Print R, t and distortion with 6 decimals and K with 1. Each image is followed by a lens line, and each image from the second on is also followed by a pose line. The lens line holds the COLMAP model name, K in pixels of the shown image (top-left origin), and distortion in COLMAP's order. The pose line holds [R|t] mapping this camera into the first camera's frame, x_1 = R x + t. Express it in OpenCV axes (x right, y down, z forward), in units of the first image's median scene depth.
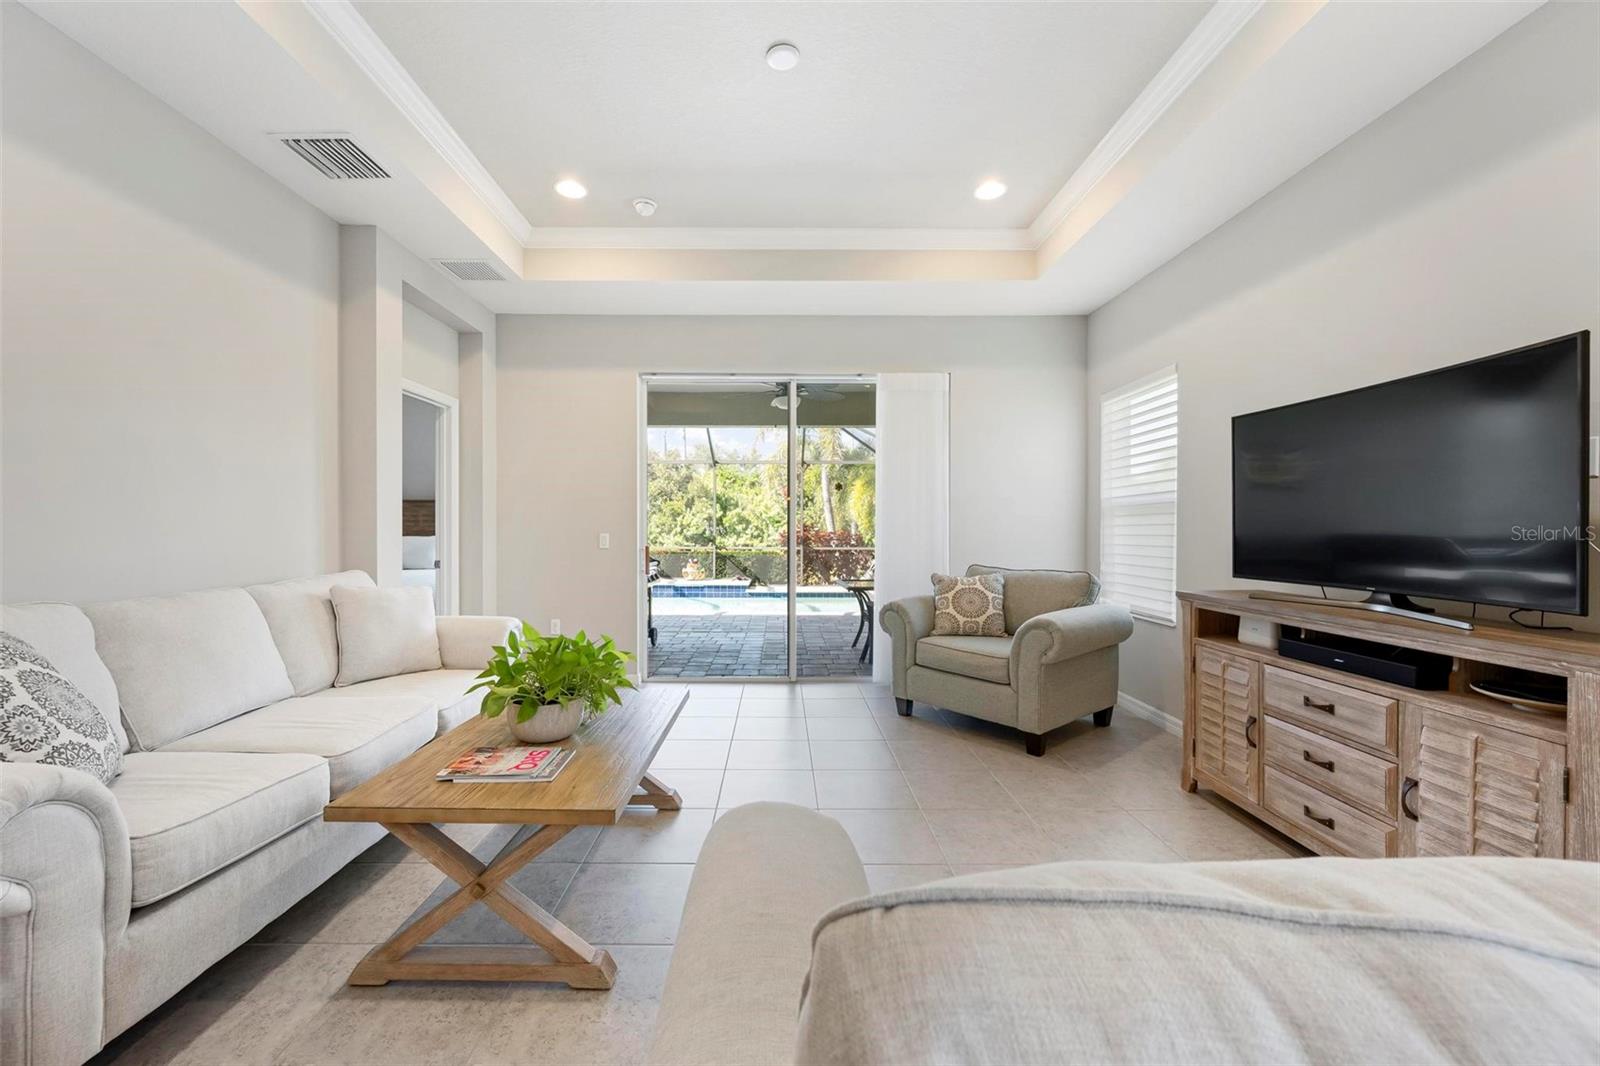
lens RADIAL K [[639.8, 0, 781.0], [0, 639.8, 530.4], [0, 0, 1]] dist [-0.000227, 0.000312]
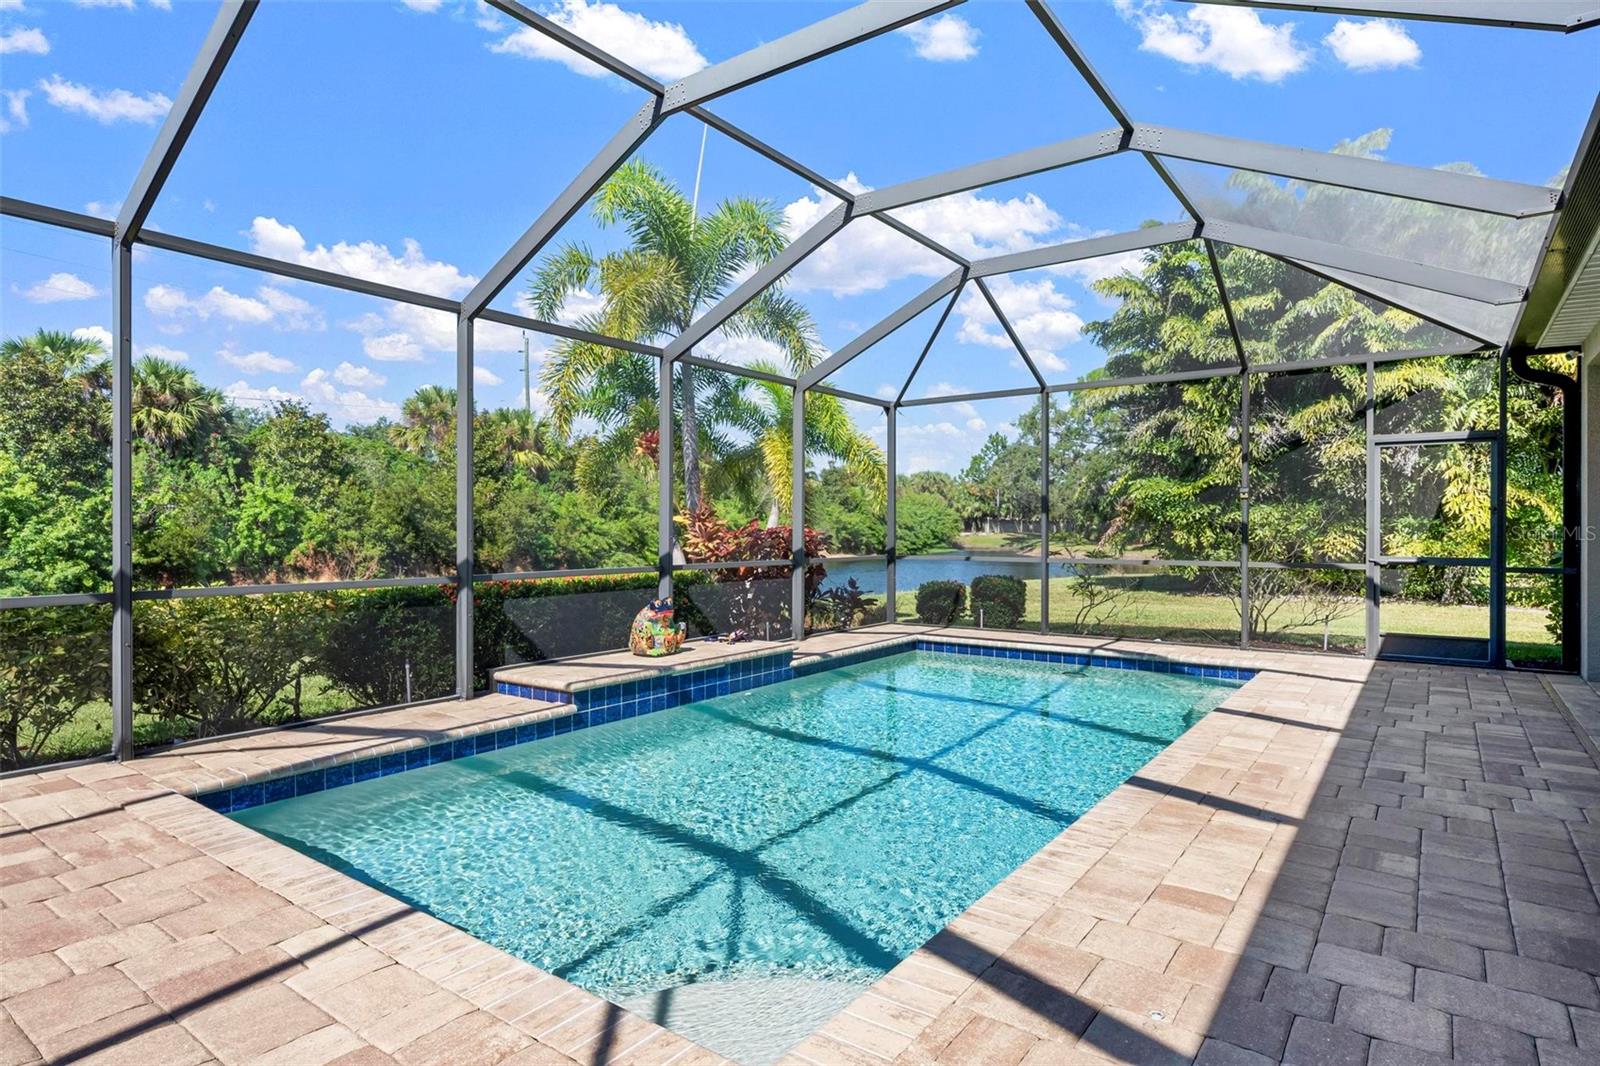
lens RADIAL K [[862.1, 0, 817.6], [0, 862.1, 529.1], [0, 0, 1]] dist [-0.000639, 0.000239]
pose [[0.585669, -0.005055, 0.810534, -2.354628], [0.006808, 0.999976, 0.001317, 0.022731], [-0.810522, 0.004746, 0.585689, 3.033217]]
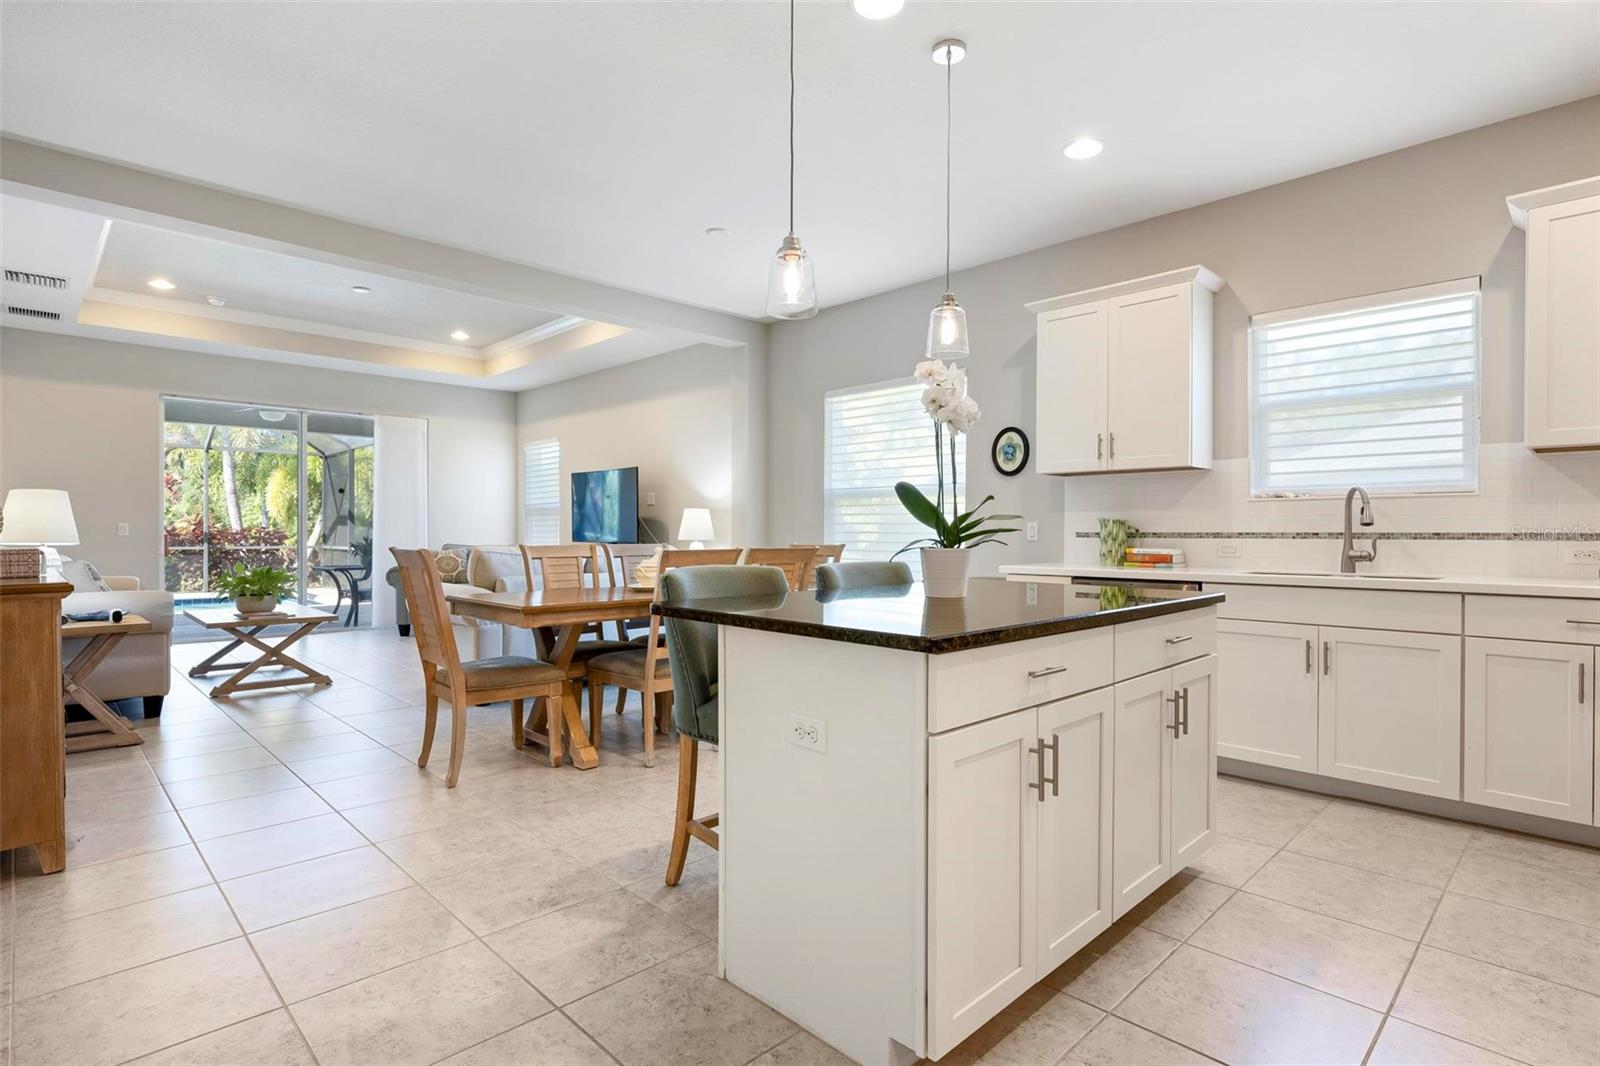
lens RADIAL K [[793.7, 0, 815.7], [0, 793.7, 530.3], [0, 0, 1]] dist [0.003230, 0.000201]
pose [[0.712970, -0.000392, 0.701194, -0.531329], [0.001816, 0.999998, -0.001287, 0.029344], [-0.701192, 0.002190, 0.712969, -1.302567]]
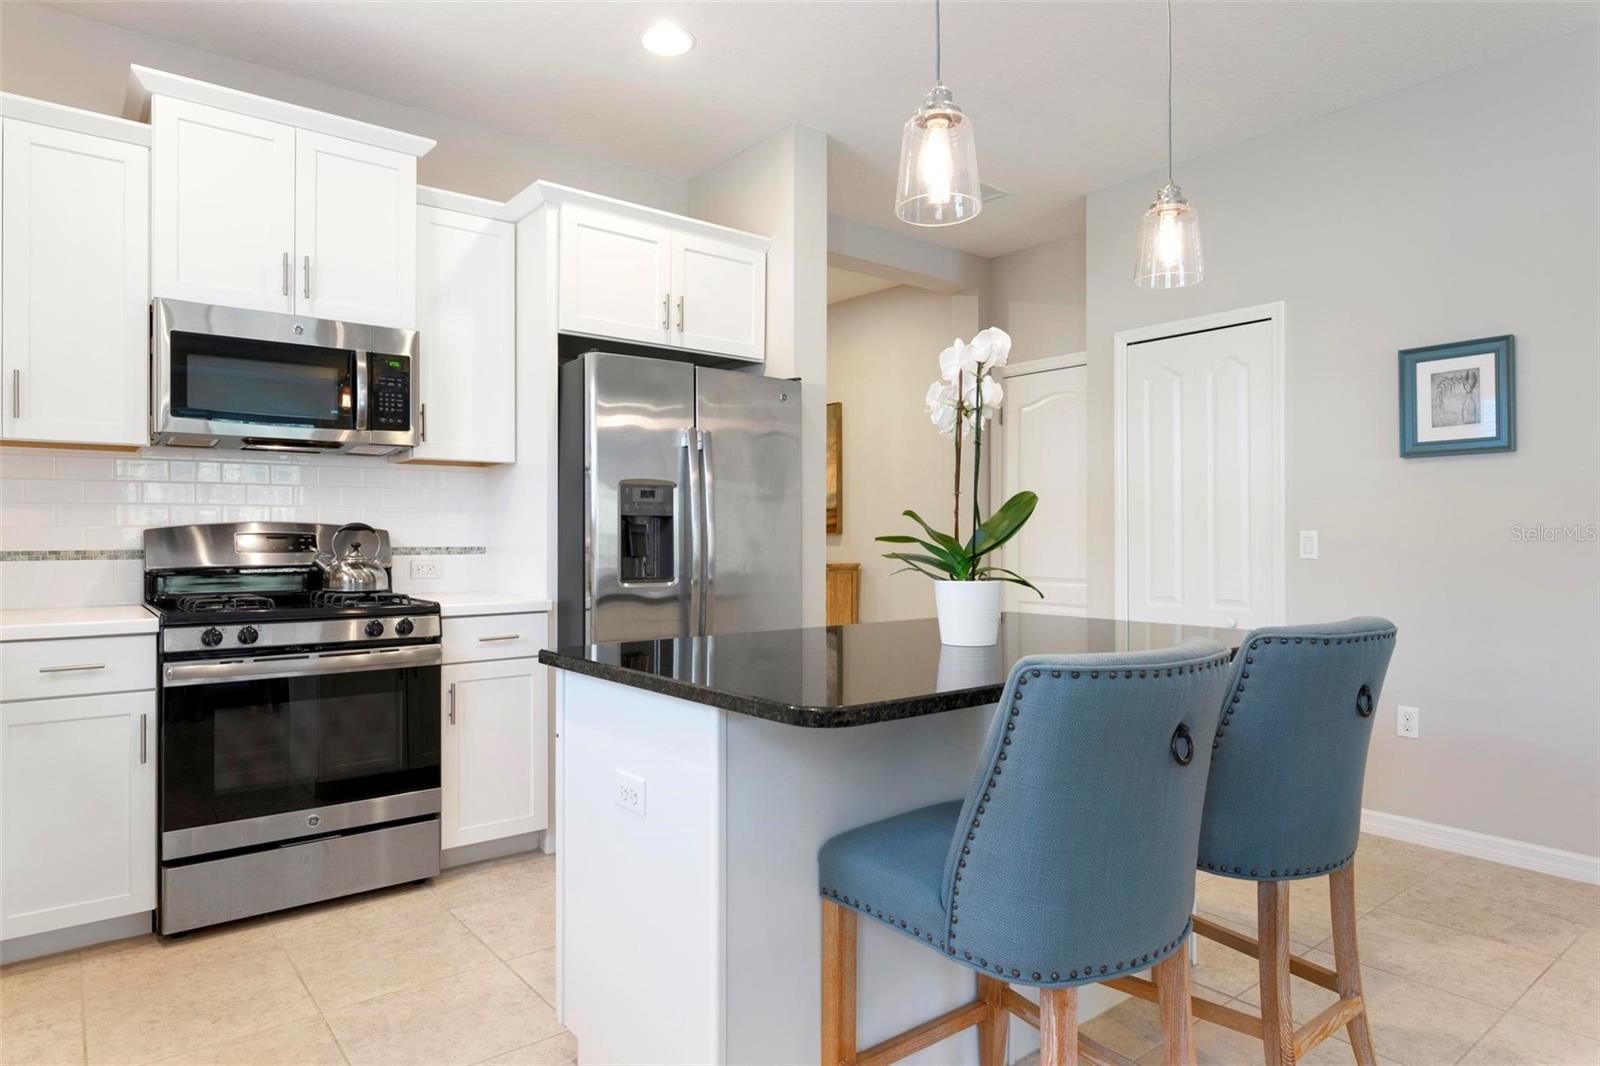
lens RADIAL K [[949.3, 0, 805.5], [0, 949.3, 533.4], [0, 0, 1]] dist [-0.004597, -0.002161]
pose [[-0.784347, -0.002841, -0.620316, 0.425946], [-0.003554, 0.999994, -0.000086, 0.015530], [0.620312, 0.002137, -0.784352, -0.529827]]
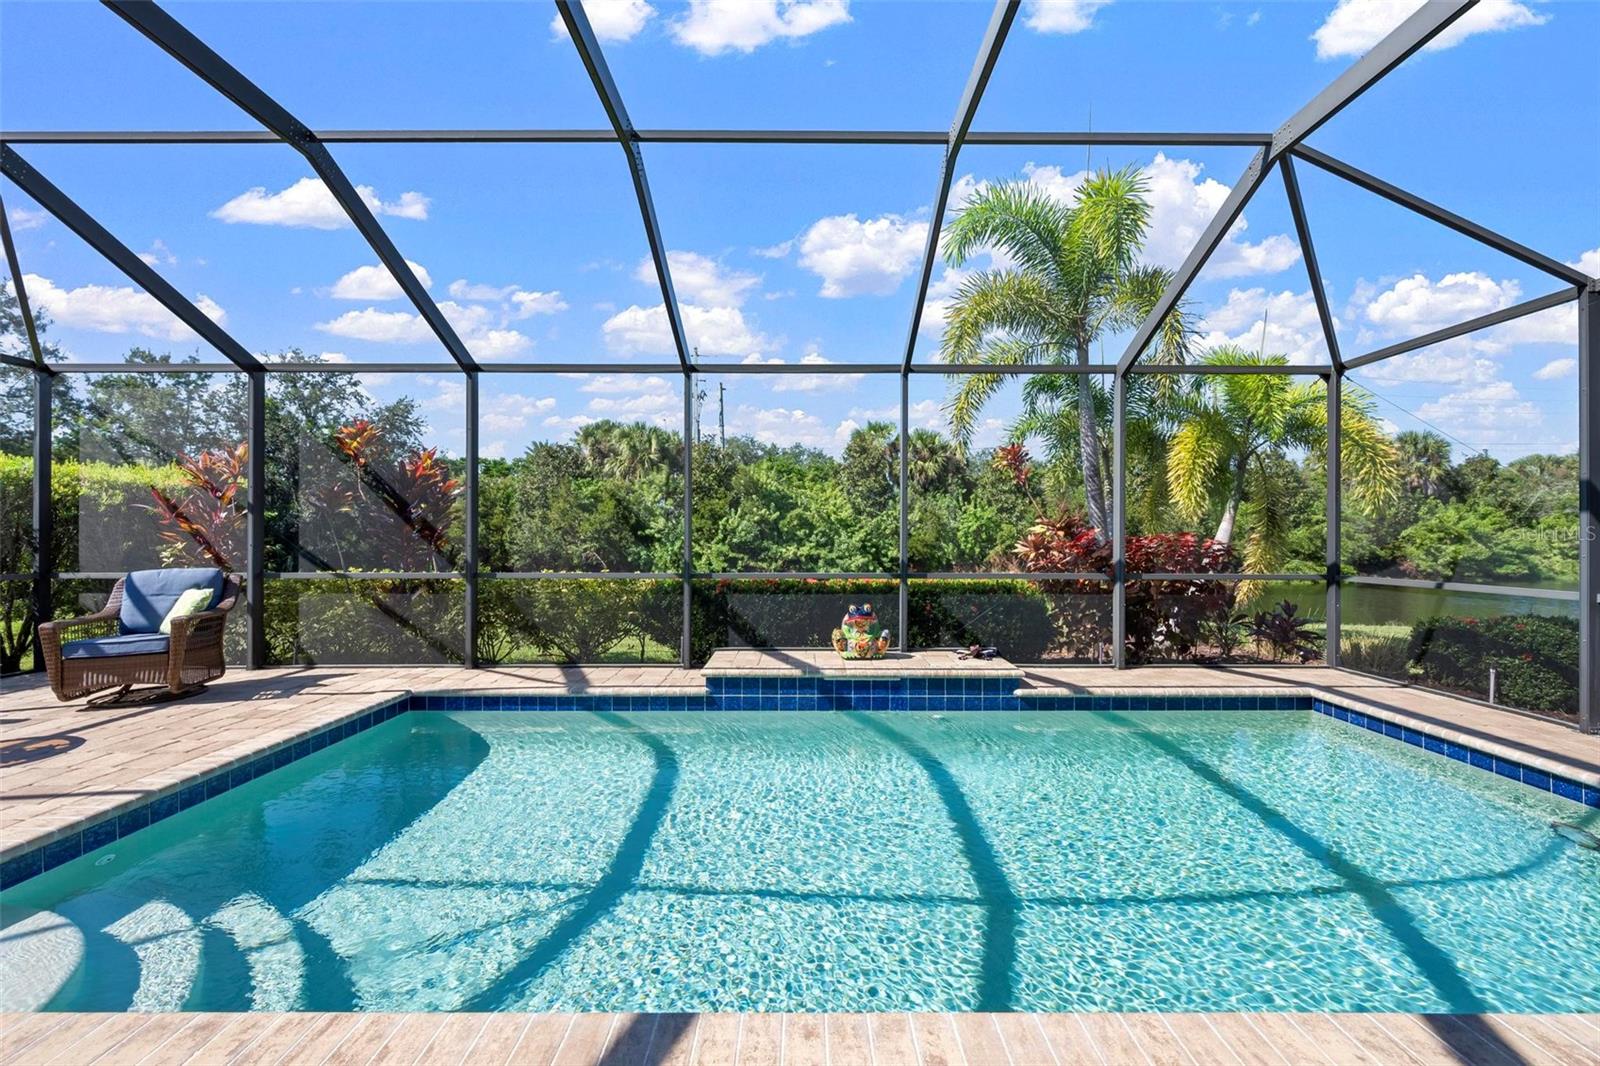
lens RADIAL K [[658.7, 0, 800.0], [0, 658.7, 533.0], [0, 0, 1]] dist [-0.001089, -0.000276]
pose [[0.999986, -0.002571, -0.004542, -0.823612], [0.002532, 0.999961, -0.008494, 0.024030], [0.004563, 0.008482, 0.999954, 2.873371]]
